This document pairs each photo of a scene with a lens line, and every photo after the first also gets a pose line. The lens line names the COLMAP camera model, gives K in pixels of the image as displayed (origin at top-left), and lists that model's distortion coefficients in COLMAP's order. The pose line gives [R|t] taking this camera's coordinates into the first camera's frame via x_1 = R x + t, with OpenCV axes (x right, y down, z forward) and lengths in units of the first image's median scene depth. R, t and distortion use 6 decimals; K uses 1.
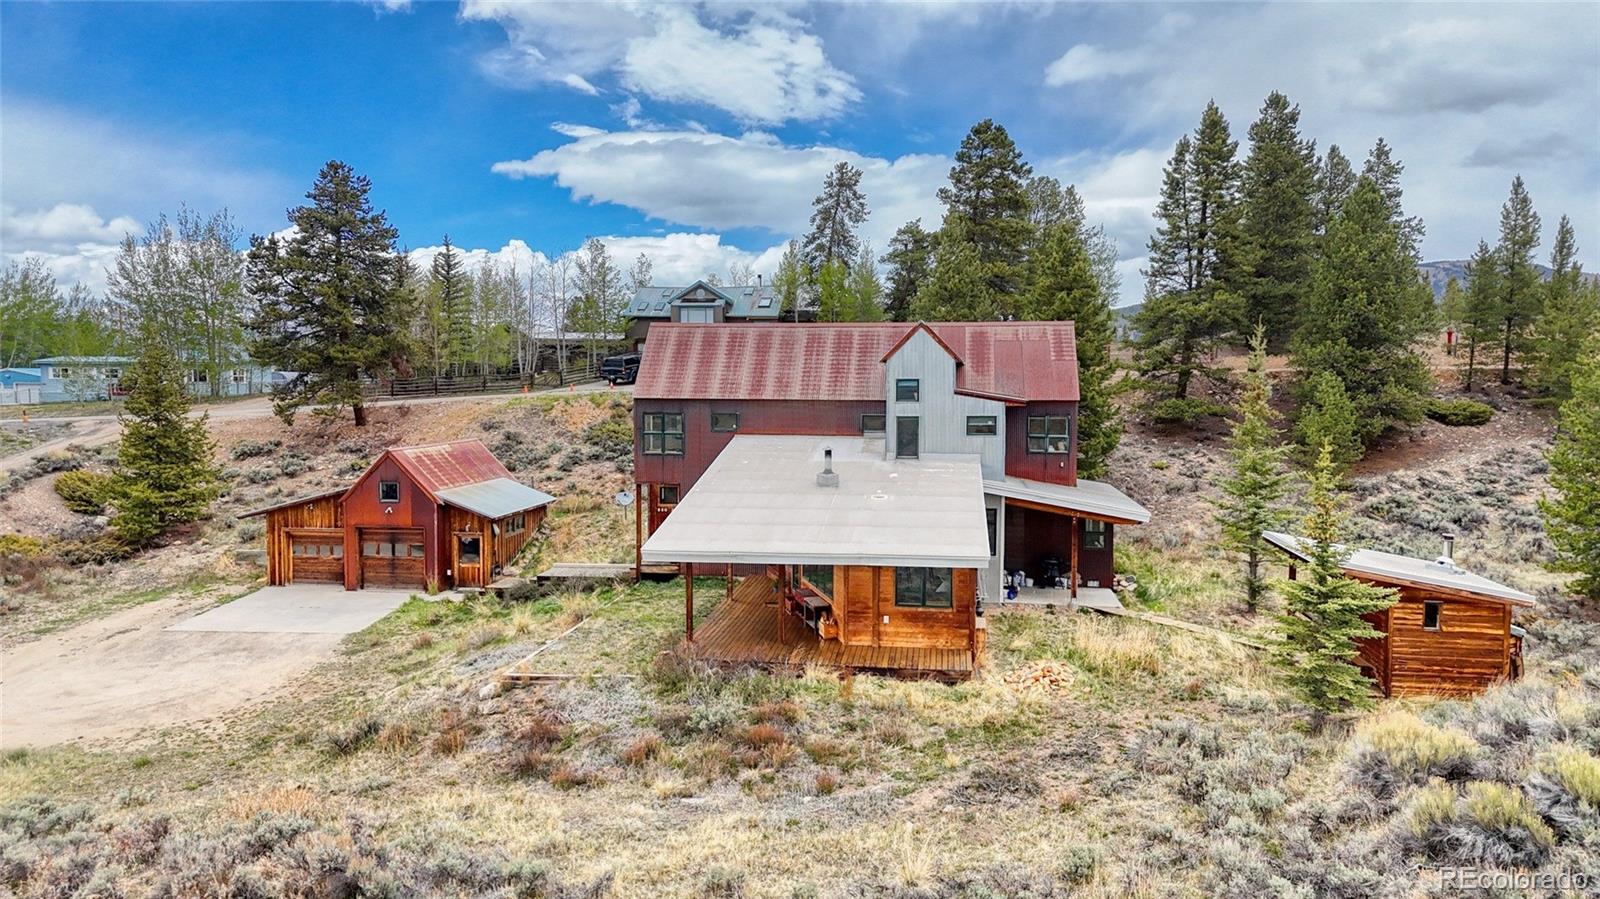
lens RADIAL K [[1213.7, 0, 800.0], [0, 1213.7, 449.5], [0, 0, 1]] dist [0.032789, -0.009752]
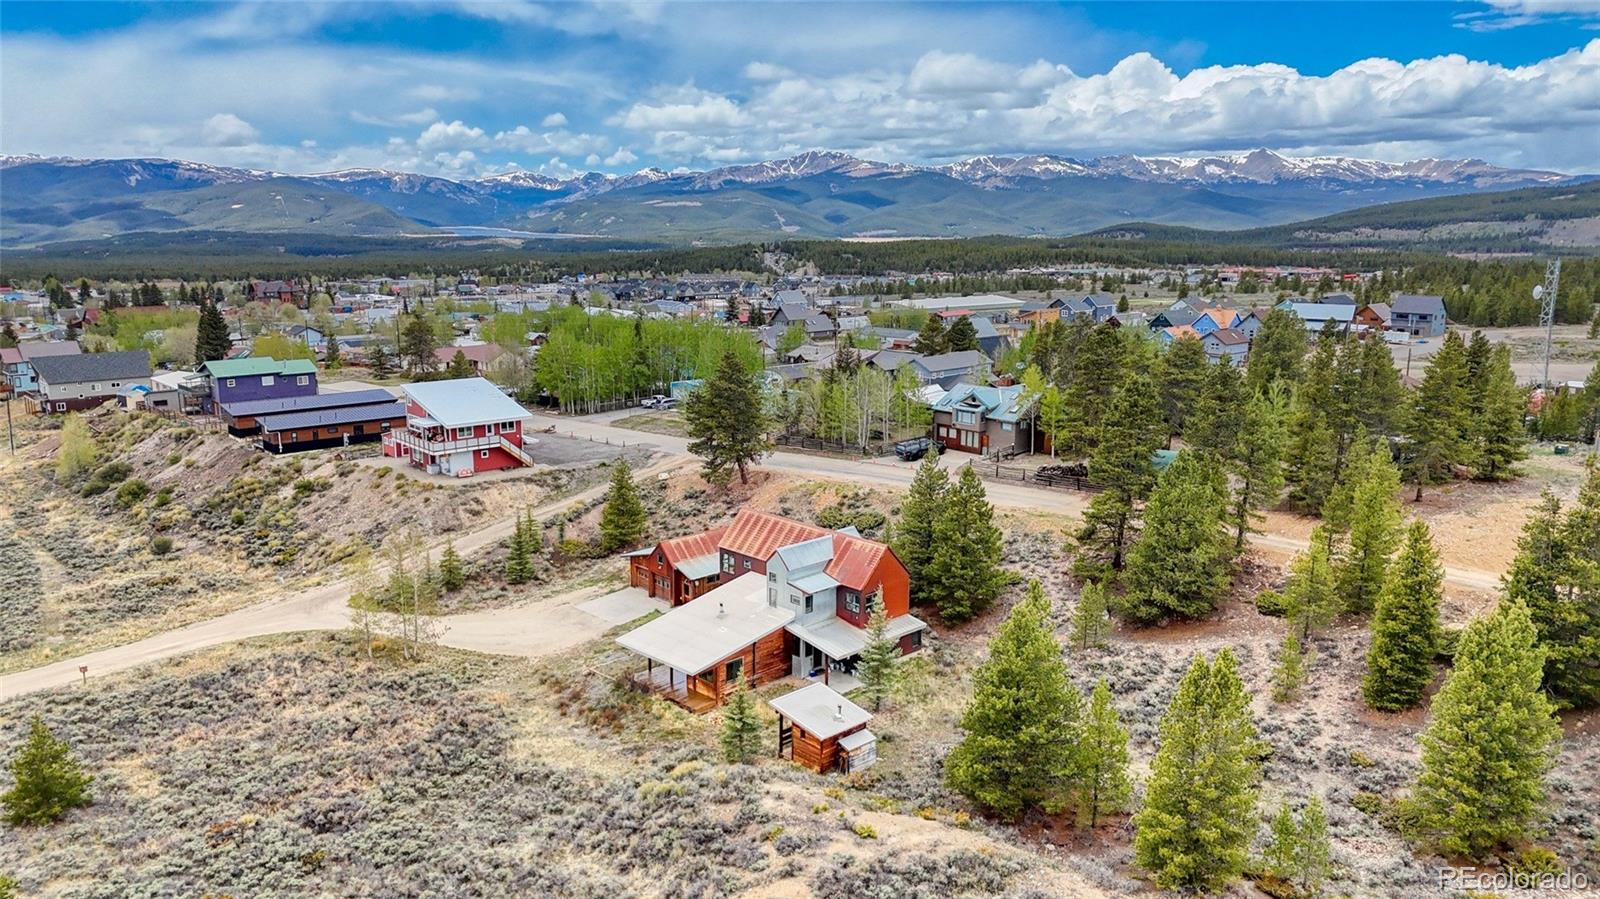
lens RADIAL K [[1213.7, 0, 800.0], [0, 1213.7, 449.5], [0, 0, 1]] dist [0.032789, -0.009752]
pose [[0.788236, 0.125028, -0.602538, 1.773948], [-0.042193, 0.987819, 0.149777, -0.761861], [0.613924, -0.092637, 0.783910, -0.885525]]
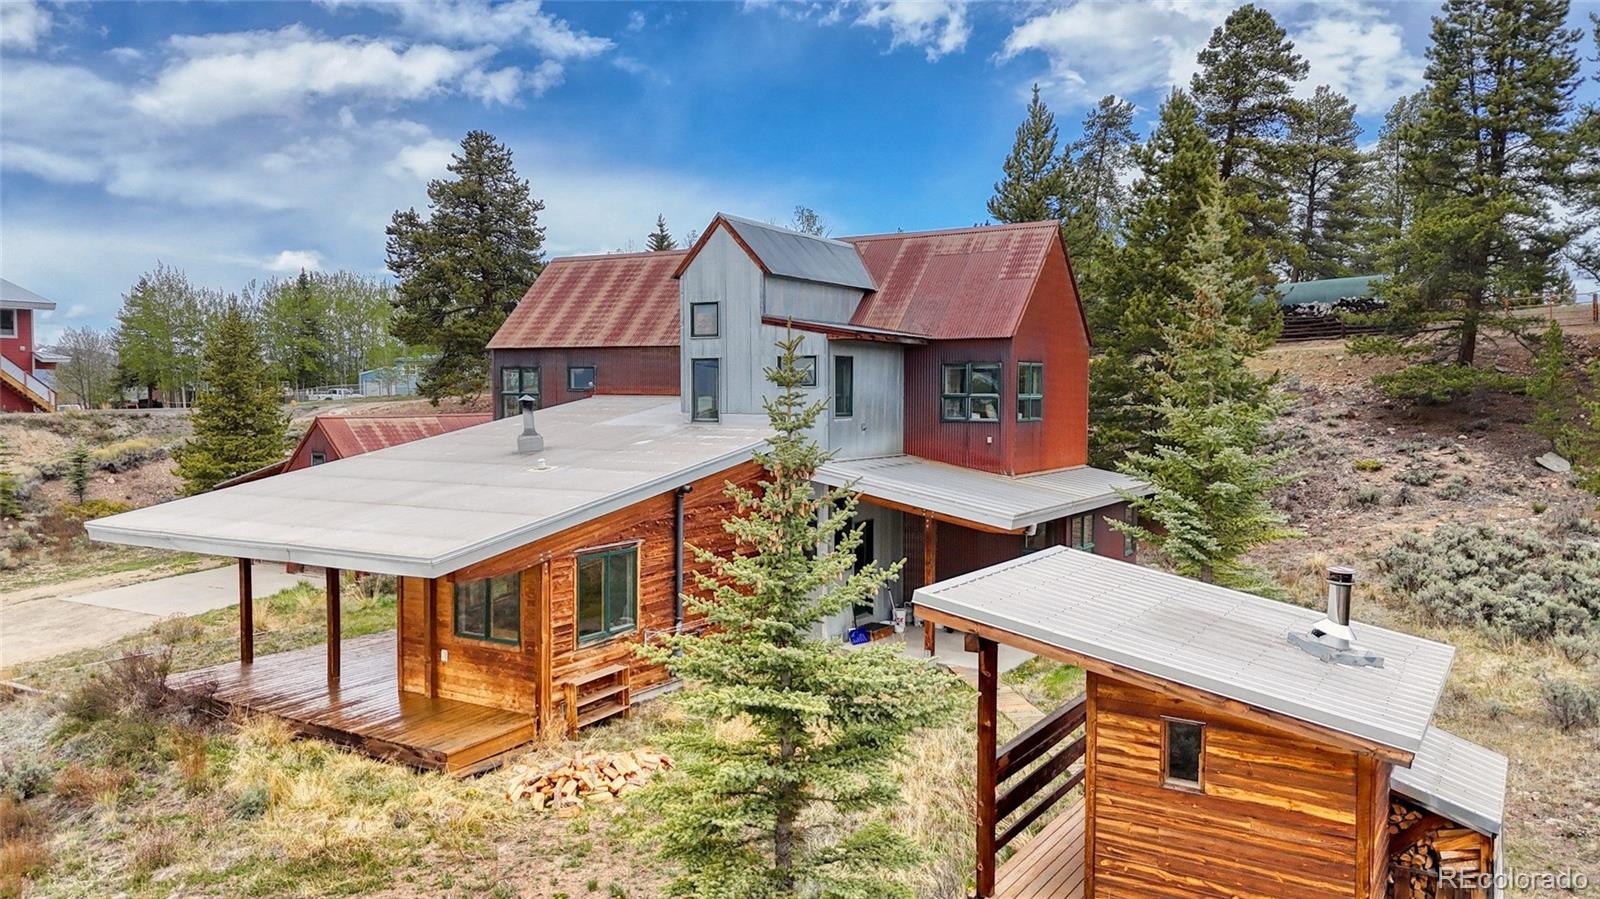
lens RADIAL K [[1213.7, 0, 800.0], [0, 1213.7, 449.5], [0, 0, 1]] dist [0.032789, -0.009752]
pose [[0.910366, 0.019459, -0.413347, 0.498855], [-0.026922, 0.999563, -0.012237, 0.035572], [0.412928, 0.022268, 0.910492, 0.496232]]
